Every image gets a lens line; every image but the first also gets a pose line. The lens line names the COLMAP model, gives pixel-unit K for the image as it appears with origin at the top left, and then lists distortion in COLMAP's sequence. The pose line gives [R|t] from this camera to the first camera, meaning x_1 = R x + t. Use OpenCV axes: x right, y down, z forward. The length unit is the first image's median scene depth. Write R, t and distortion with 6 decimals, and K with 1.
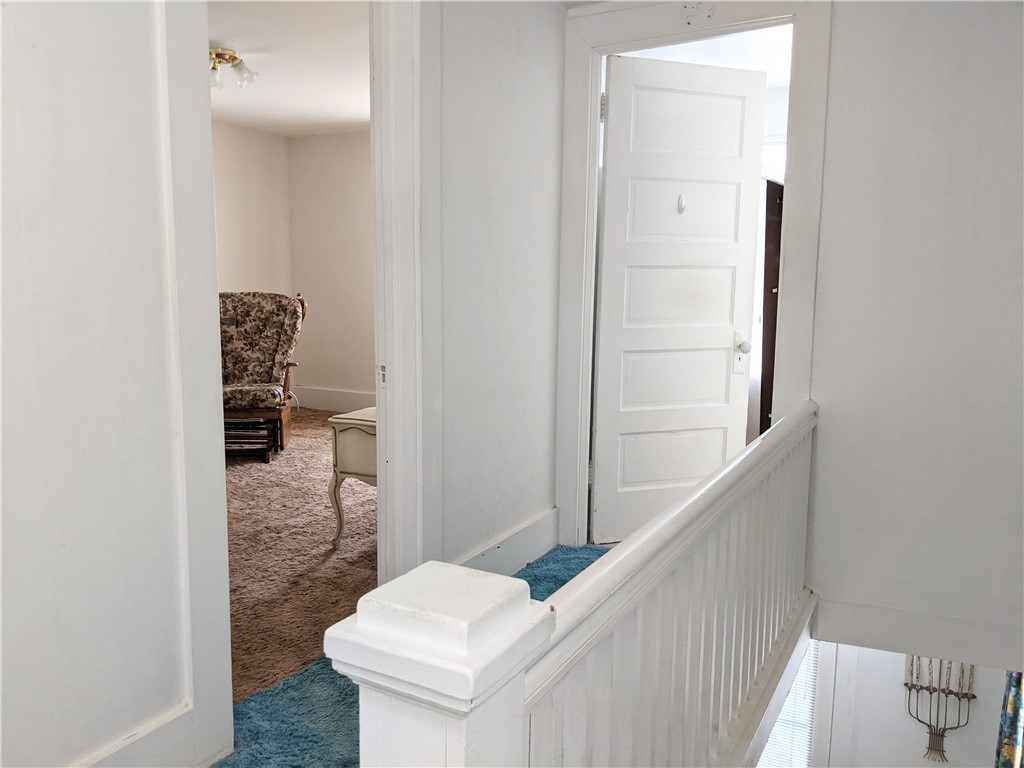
lens RADIAL K [[821.7, 0, 508.2], [0, 821.7, 387.4], [0, 0, 1]] dist [0.056128, -0.101770]
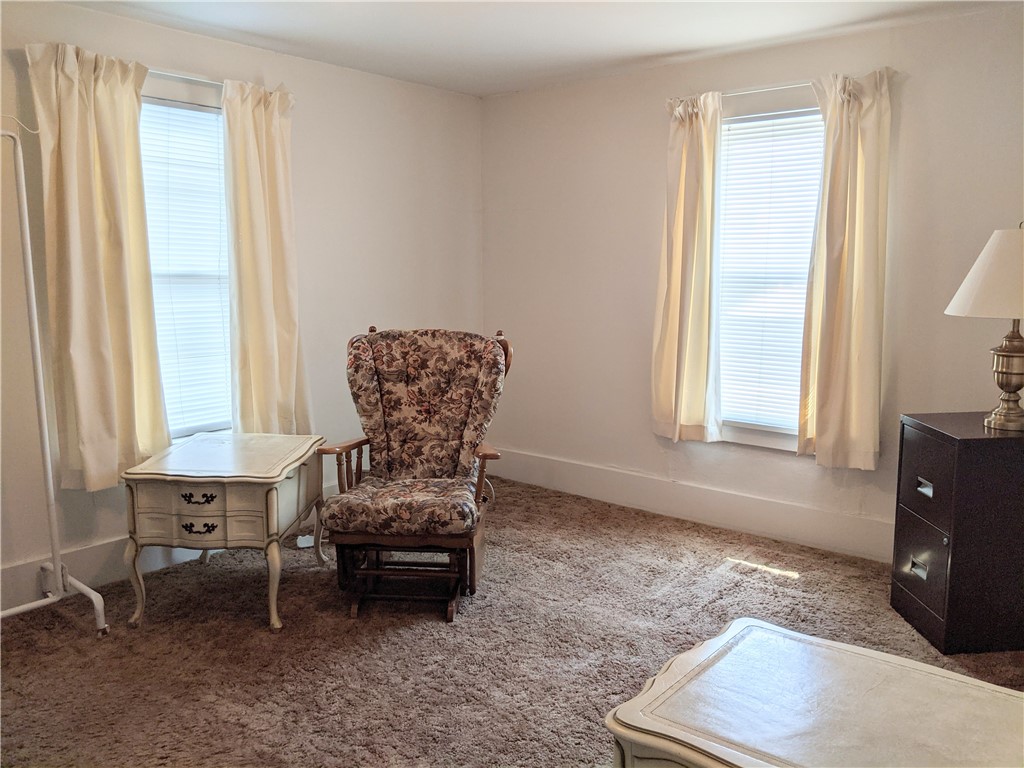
lens RADIAL K [[821.7, 0, 519.5], [0, 821.7, 388.3], [0, 0, 1]] dist [0.056128, -0.101770]
pose [[0.981273, 0.019136, -0.191667, -0.118805], [-0.016816, 0.999764, 0.013722, -0.080897], [0.191884, -0.010242, 0.981364, 0.384855]]
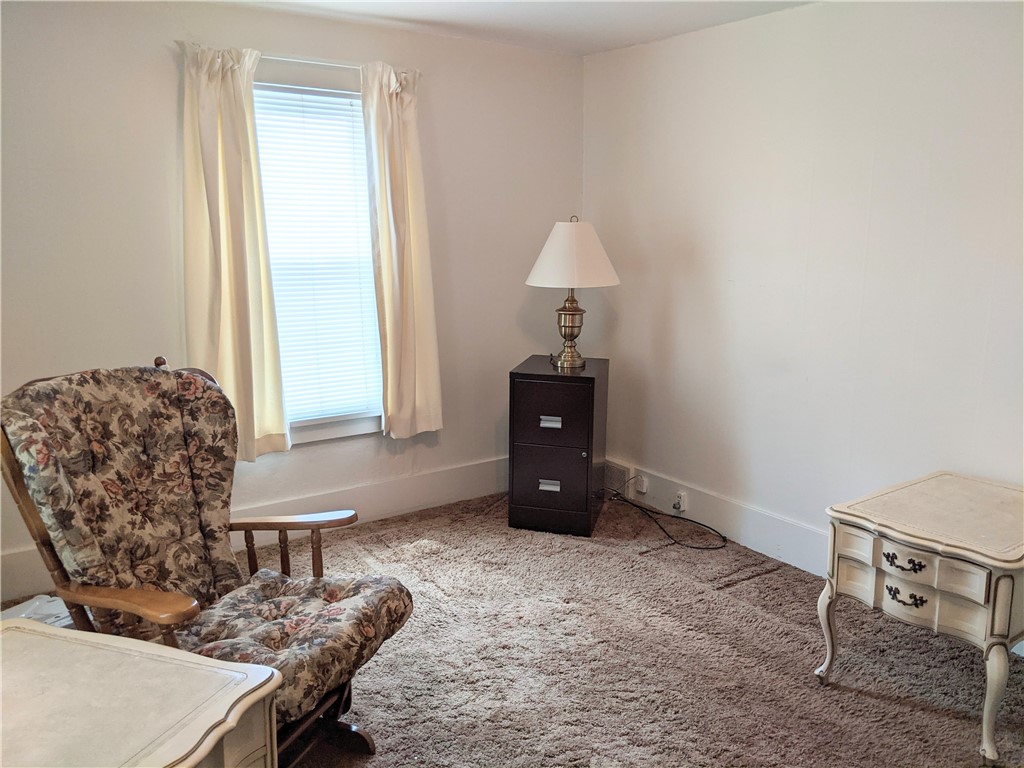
lens RADIAL K [[821.7, 0, 512.9], [0, 821.7, 382.2], [0, 0, 1]] dist [0.056128, -0.101770]
pose [[0.453684, -0.171491, 0.874506, -0.562414], [0.128797, 0.983625, 0.126070, -0.136056], [-0.881806, 0.055437, 0.468342, 0.662861]]
